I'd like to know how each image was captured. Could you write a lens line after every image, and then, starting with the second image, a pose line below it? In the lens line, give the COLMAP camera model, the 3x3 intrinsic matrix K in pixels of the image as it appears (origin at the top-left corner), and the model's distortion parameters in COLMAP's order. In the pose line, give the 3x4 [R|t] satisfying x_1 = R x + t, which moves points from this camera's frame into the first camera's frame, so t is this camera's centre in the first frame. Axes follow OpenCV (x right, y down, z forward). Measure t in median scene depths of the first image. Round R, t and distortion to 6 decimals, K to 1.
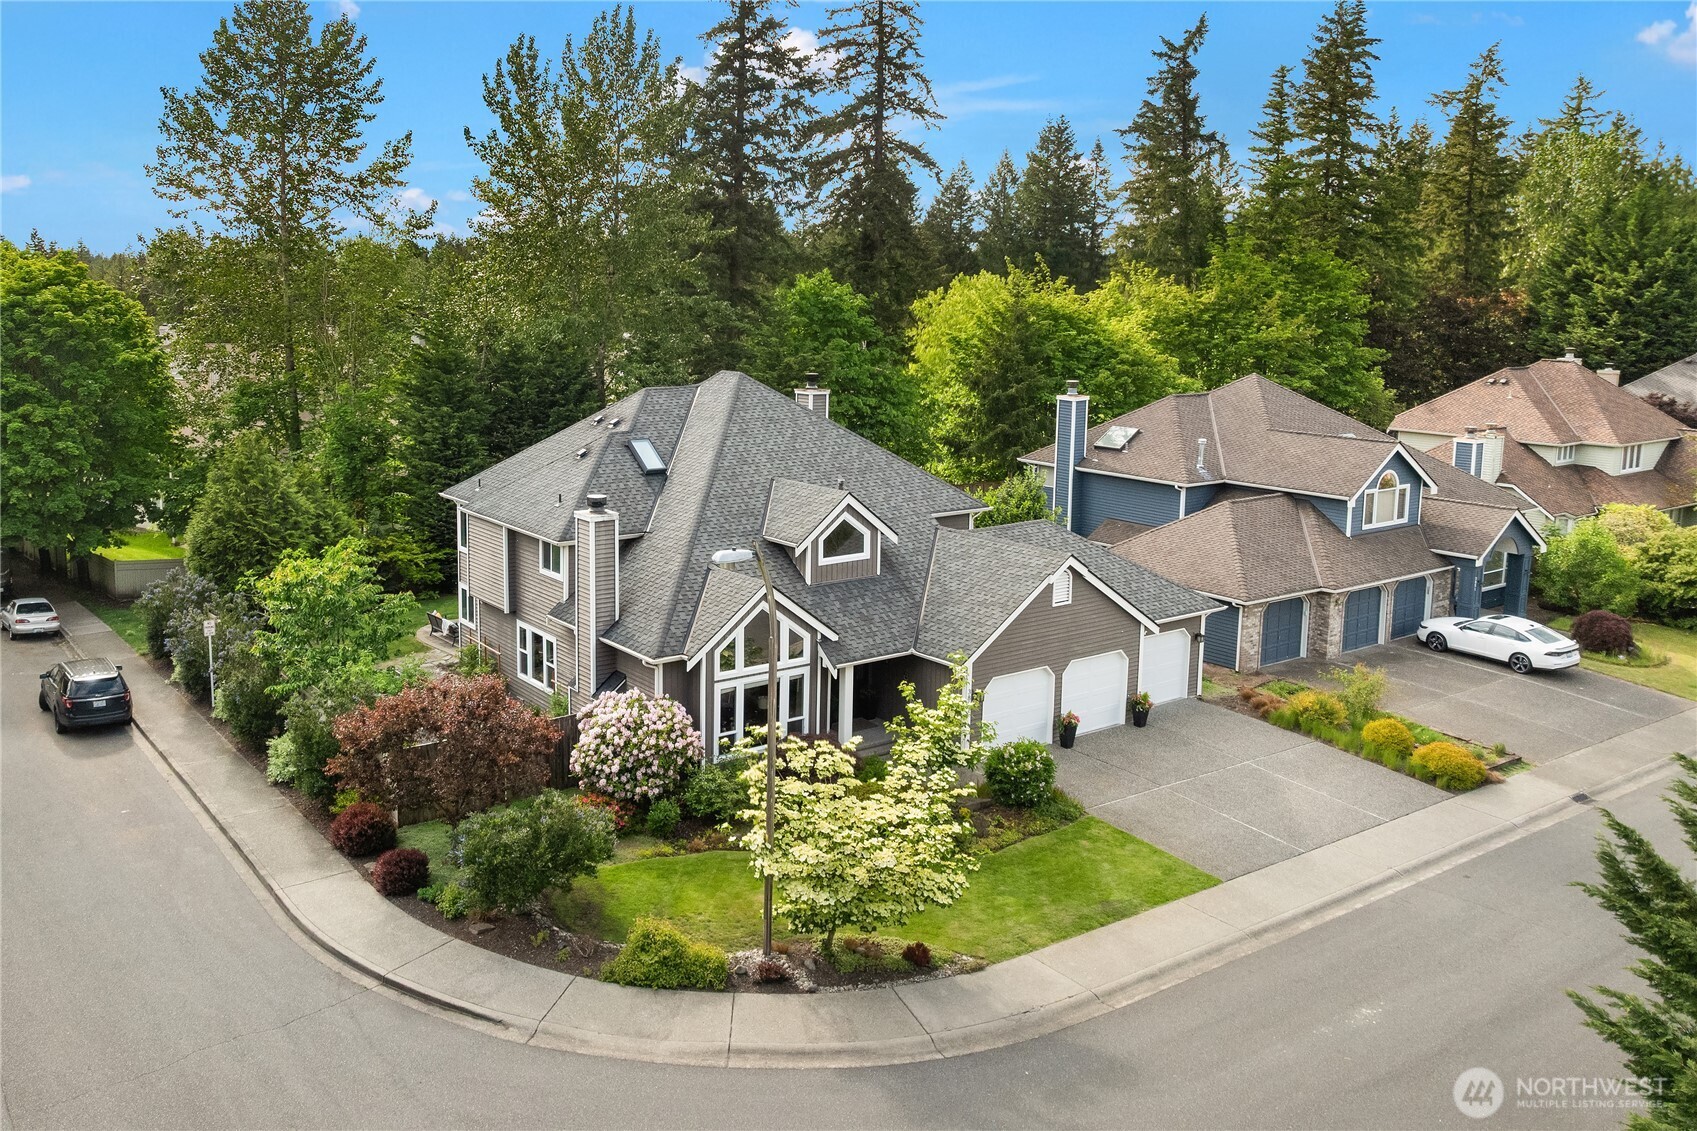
lens RADIAL K [[1303.9, 0, 777.9], [0, 1303.9, 541.3], [0, 0, 1]] dist [-0.040703, -0.002358]
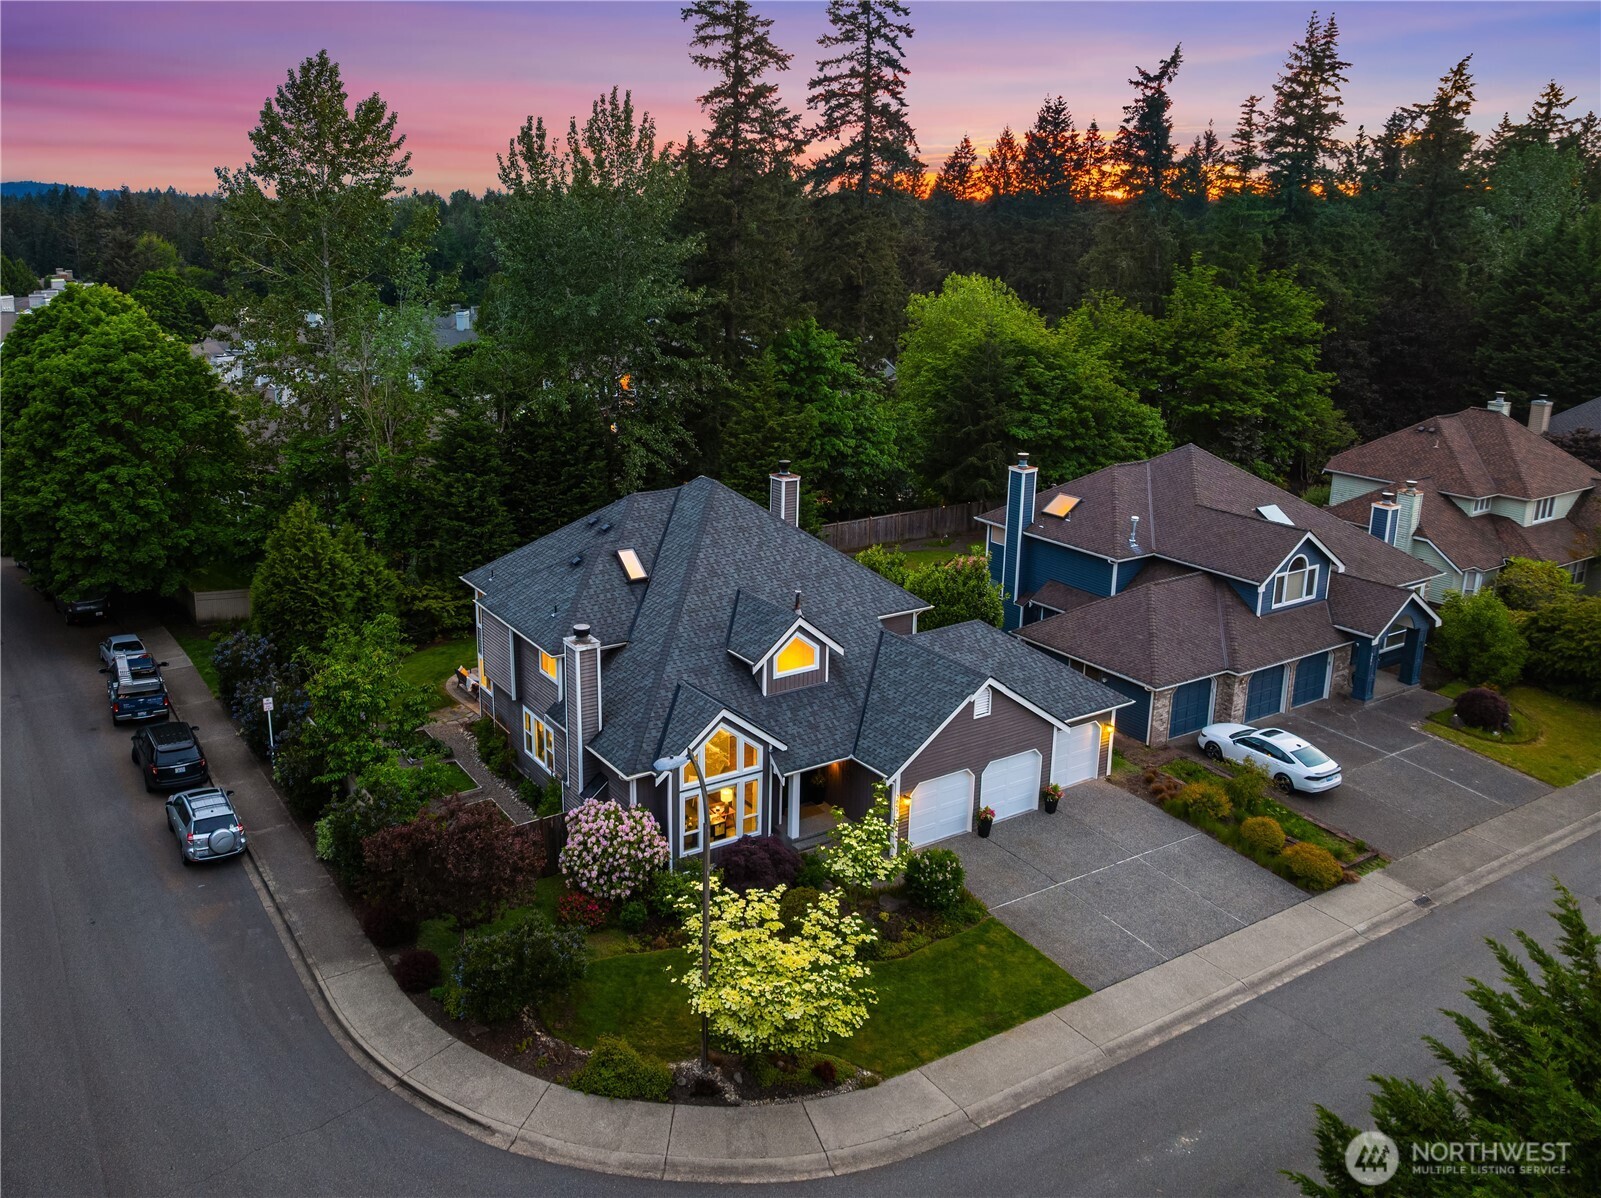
lens RADIAL K [[1184.5, 0, 737.3], [0, 1184.5, 594.2], [0, 0, 1]] dist [-0.047280, 0.011341]
pose [[0.998655, 0.002548, -0.051791, 0.044428], [0.002650, 0.994978, 0.100061, -0.134697], [0.051786, -0.100064, 0.993632, -0.038312]]
